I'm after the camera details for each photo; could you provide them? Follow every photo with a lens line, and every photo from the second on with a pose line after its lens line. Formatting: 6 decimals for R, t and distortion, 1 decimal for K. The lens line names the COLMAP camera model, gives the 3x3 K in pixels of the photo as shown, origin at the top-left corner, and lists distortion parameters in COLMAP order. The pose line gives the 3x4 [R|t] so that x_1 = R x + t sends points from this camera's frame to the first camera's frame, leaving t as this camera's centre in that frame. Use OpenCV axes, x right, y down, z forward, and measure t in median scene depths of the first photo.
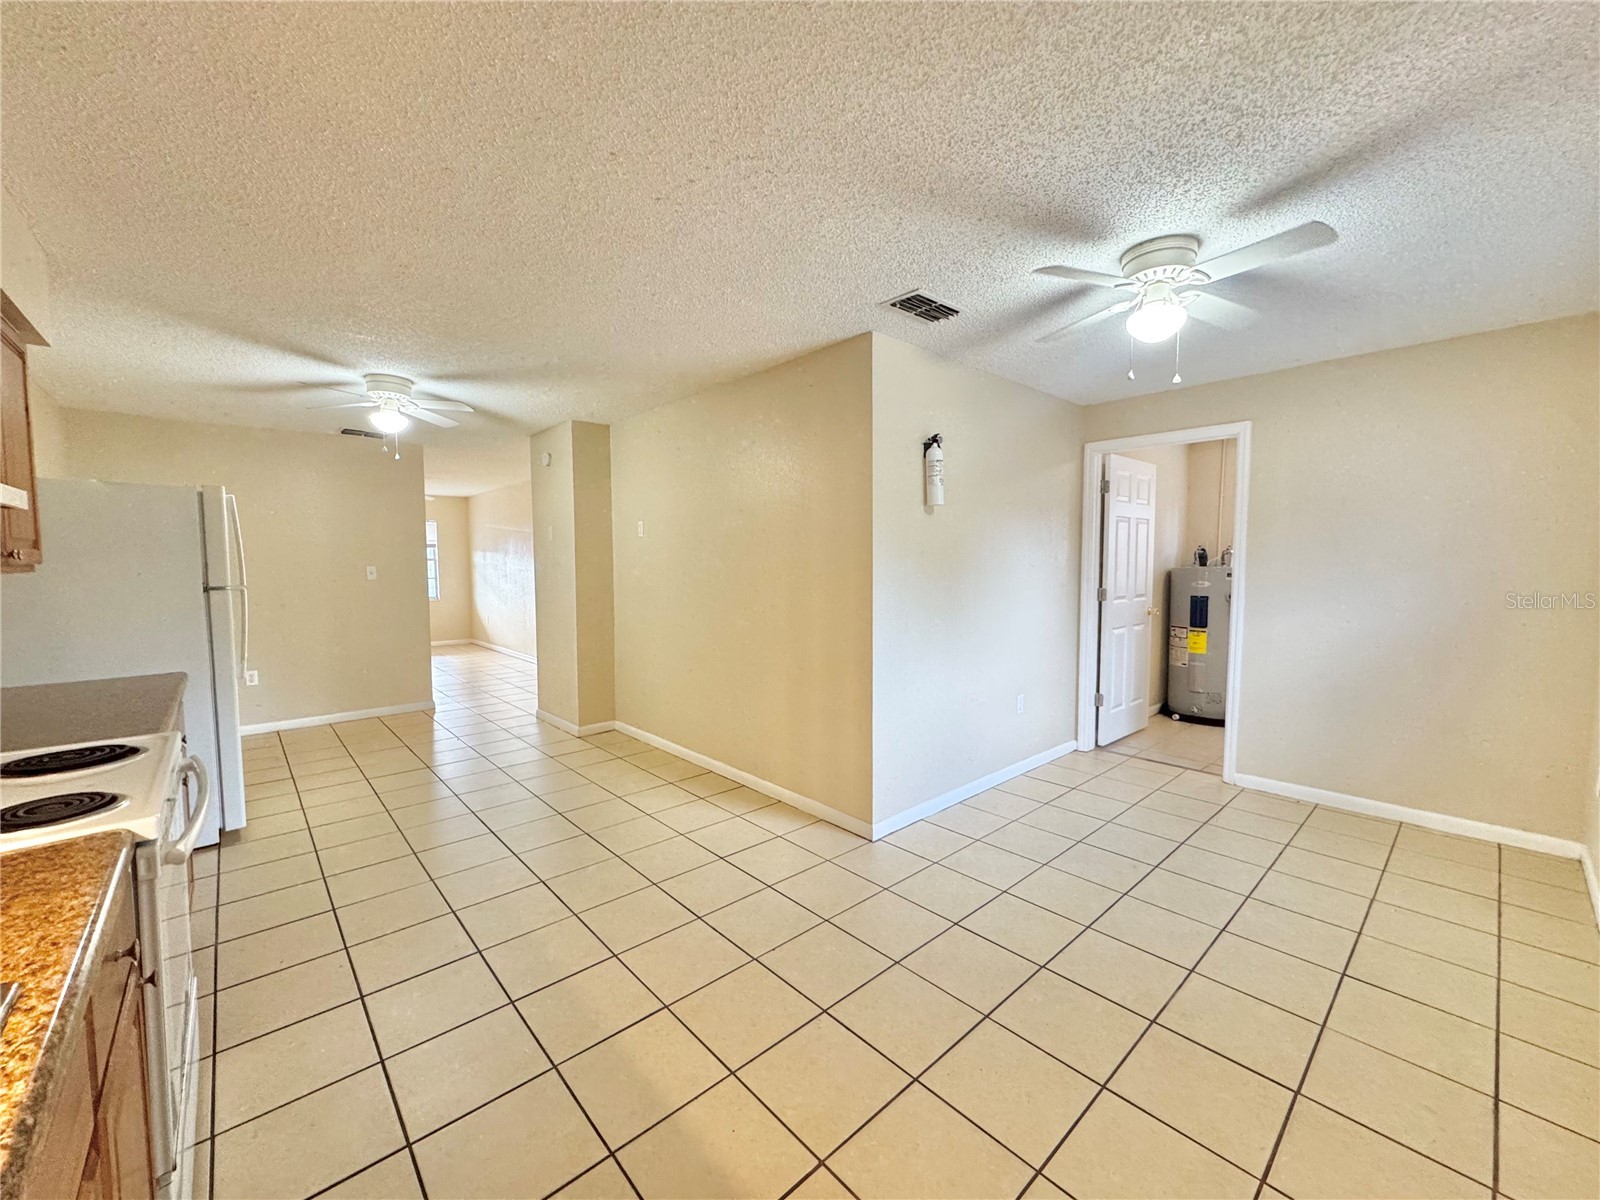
lens RADIAL K [[637.0, 0, 796.4], [0, 637.0, 600.4], [0, 0, 1]] dist [0.001265, 0.000037]
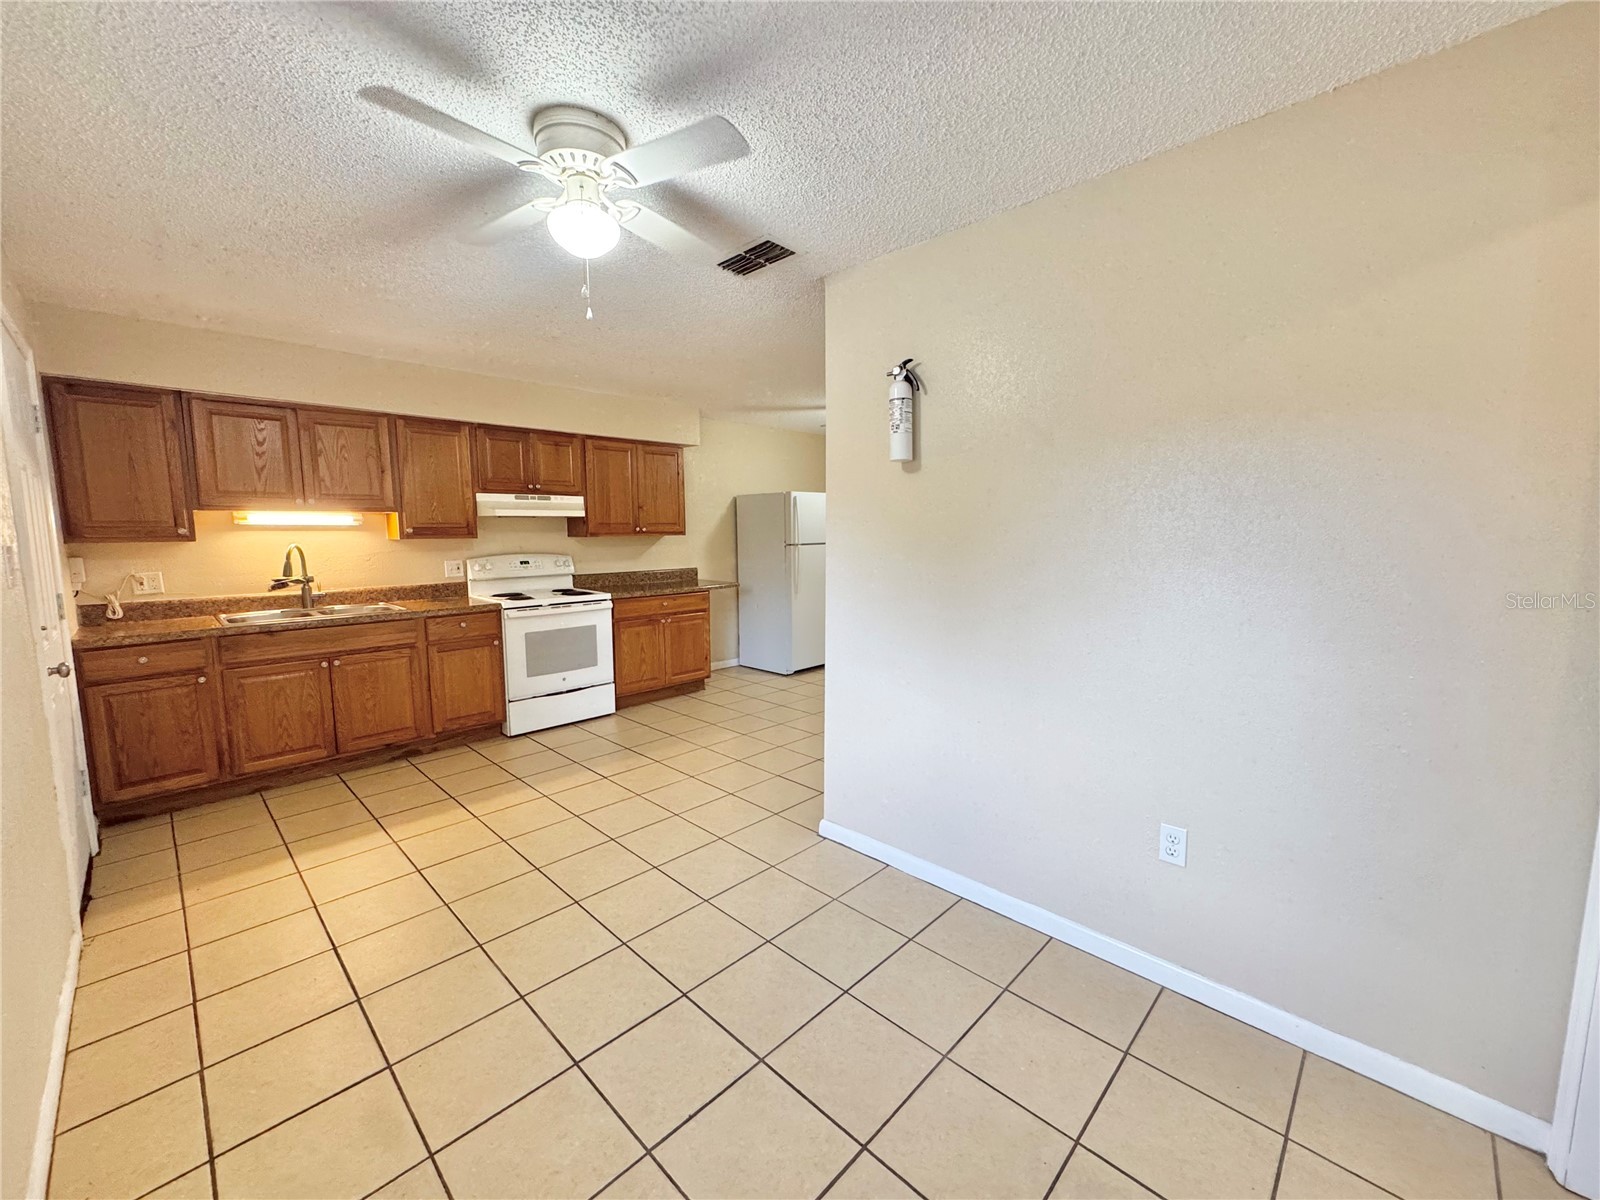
lens RADIAL K [[635.2, 0, 801.7], [0, 635.2, 599.3], [0, 0, 1]] dist [-0.002197, 0.000039]
pose [[0.073994, 0.114953, -0.990611, 0.962417], [-0.059513, 0.992073, 0.110677, -0.065533], [0.995481, 0.050765, 0.080249, 0.840583]]
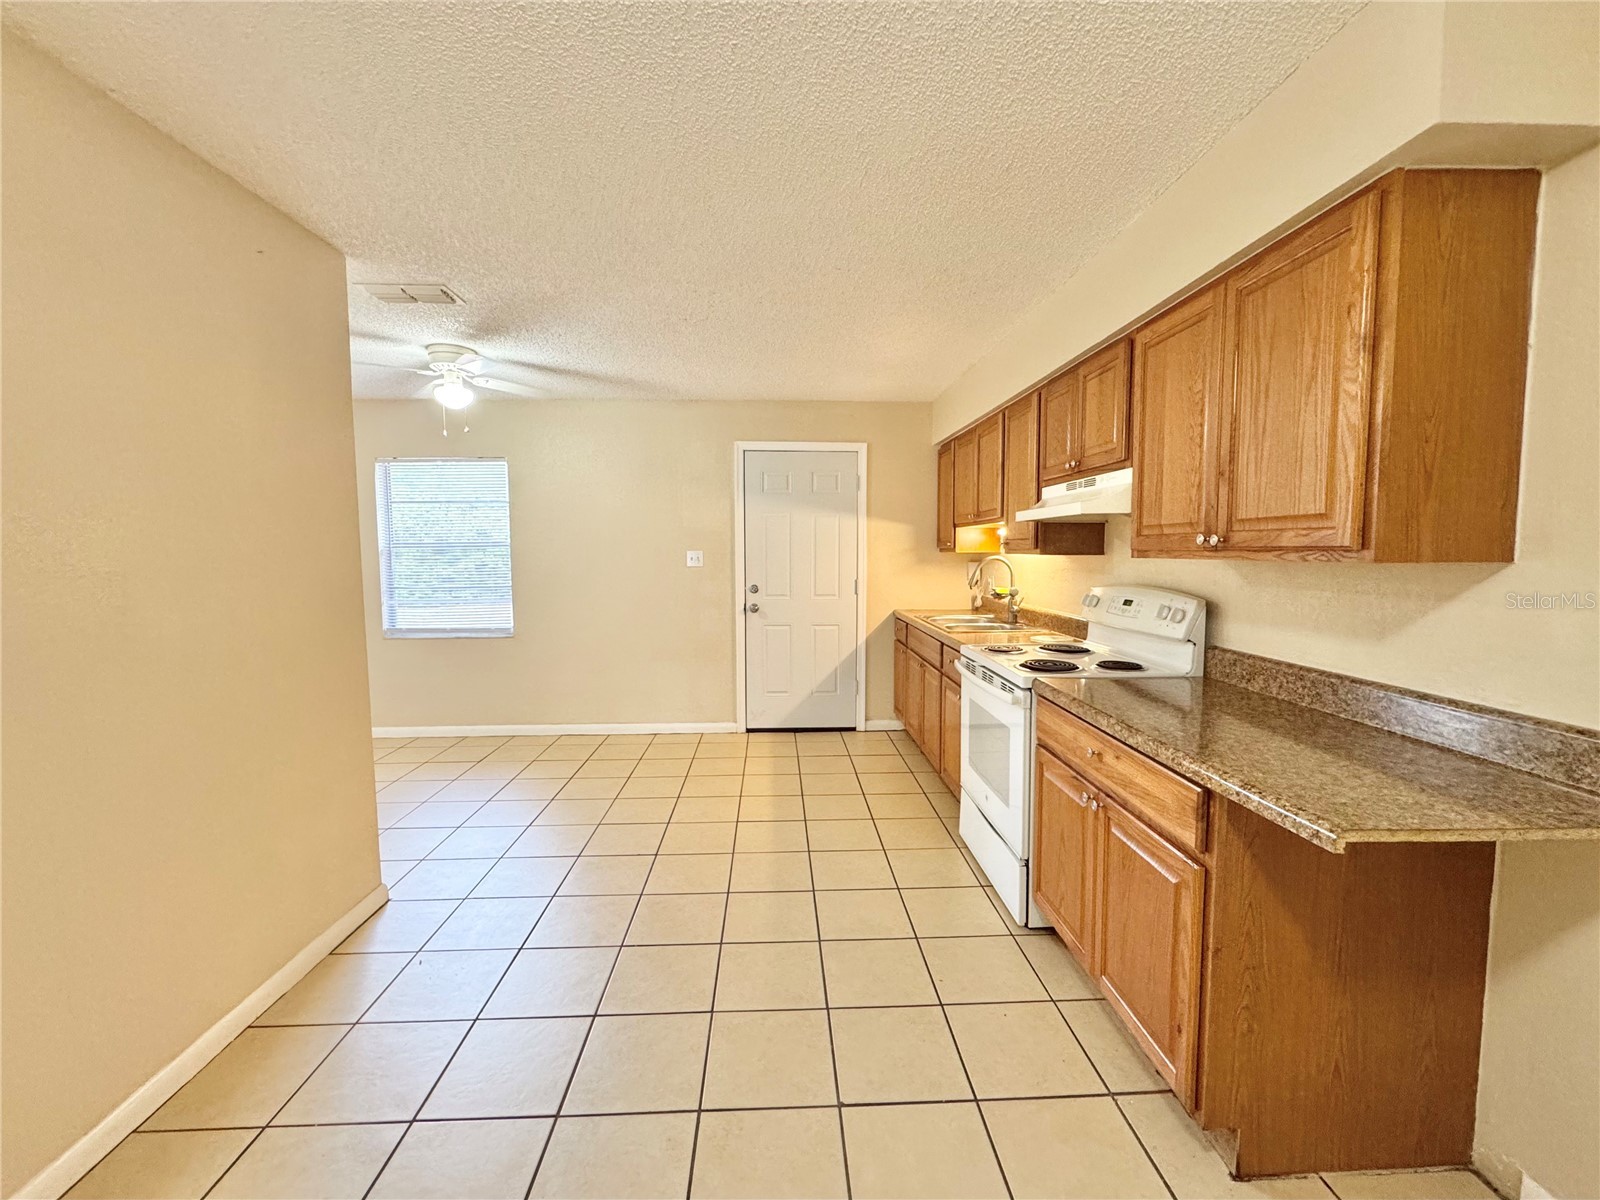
lens RADIAL K [[669.9, 0, 800.0], [0, 669.9, 600.0], [0, 0, 1]] dist [-0.002117, -0.000092]
pose [[-0.774270, -0.040136, 0.631581, -0.777044], [0.047336, 0.991518, 0.121040, -0.073350], [-0.631083, 0.123615, -0.765803, 1.219967]]
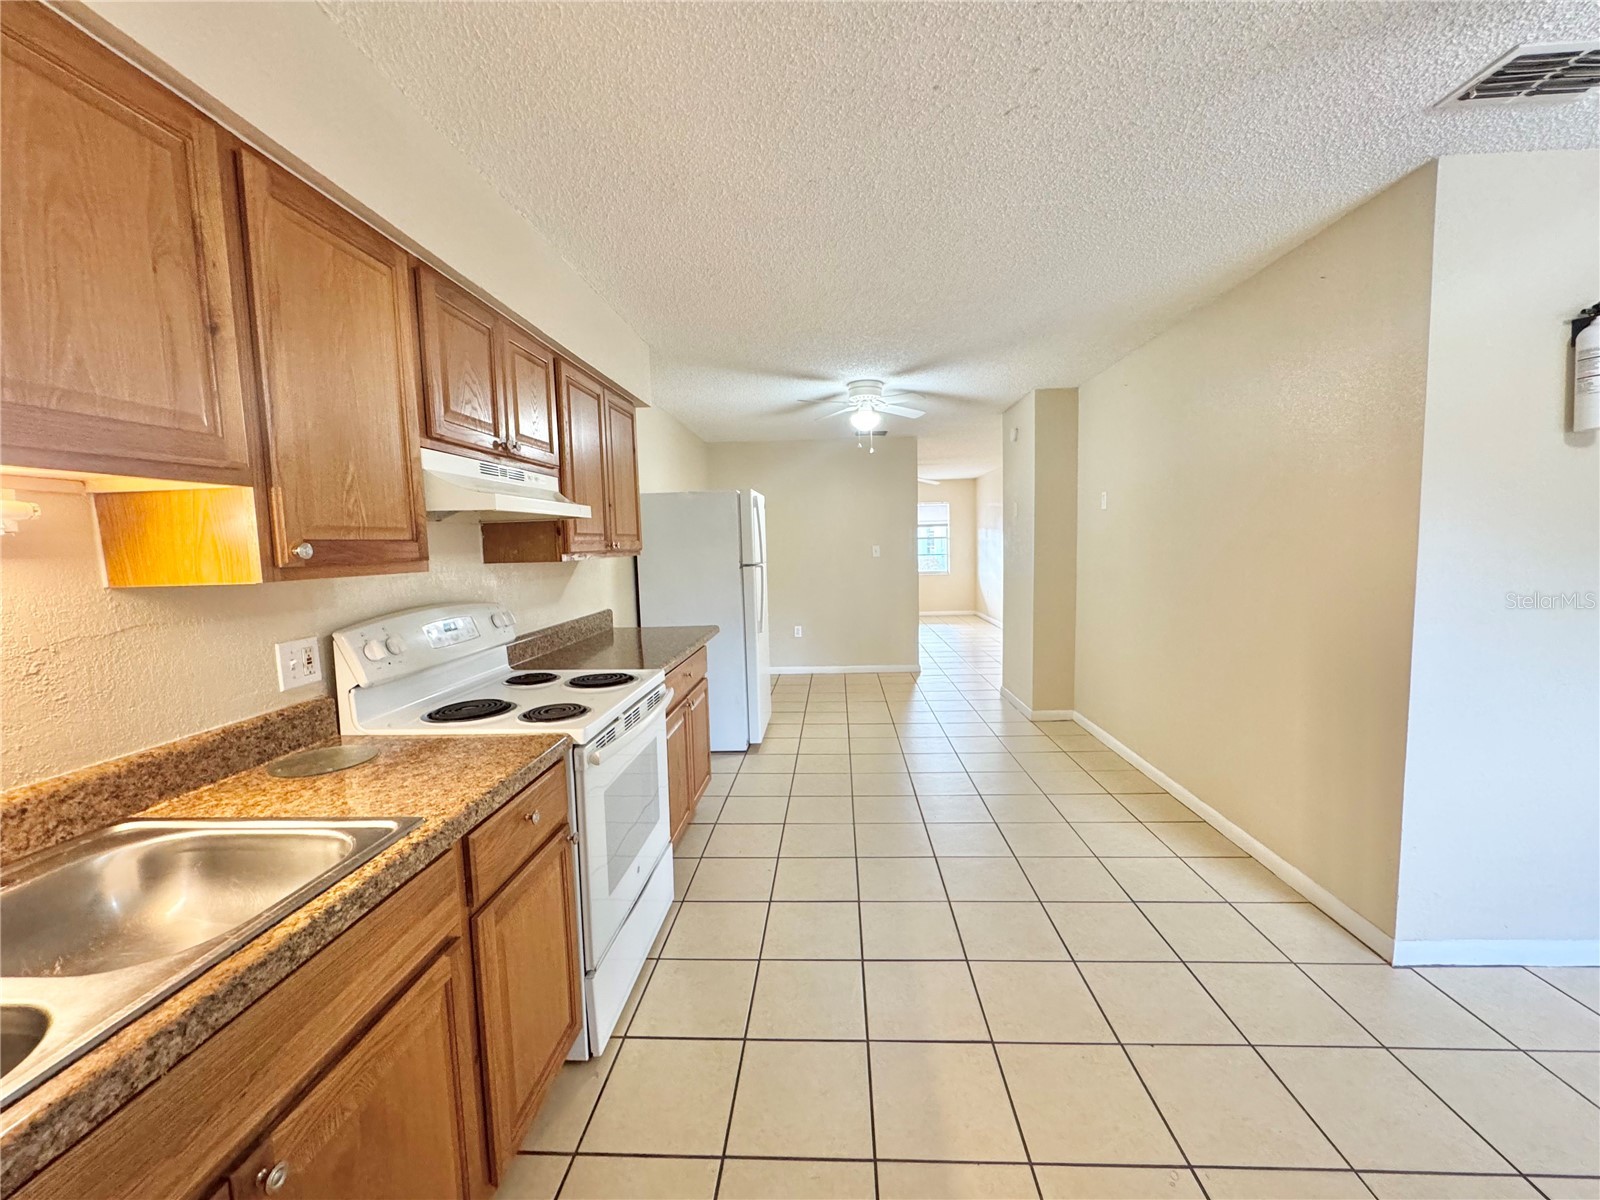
lens RADIAL K [[635.2, 0, 801.7], [0, 635.2, 599.3], [0, 0, 1]] dist [-0.002197, 0.000039]
pose [[0.708327, 0.048912, -0.704188, 0.122003], [-0.021564, 0.998630, 0.047672, -0.012072], [0.705555, -0.018582, 0.708412, 0.115517]]
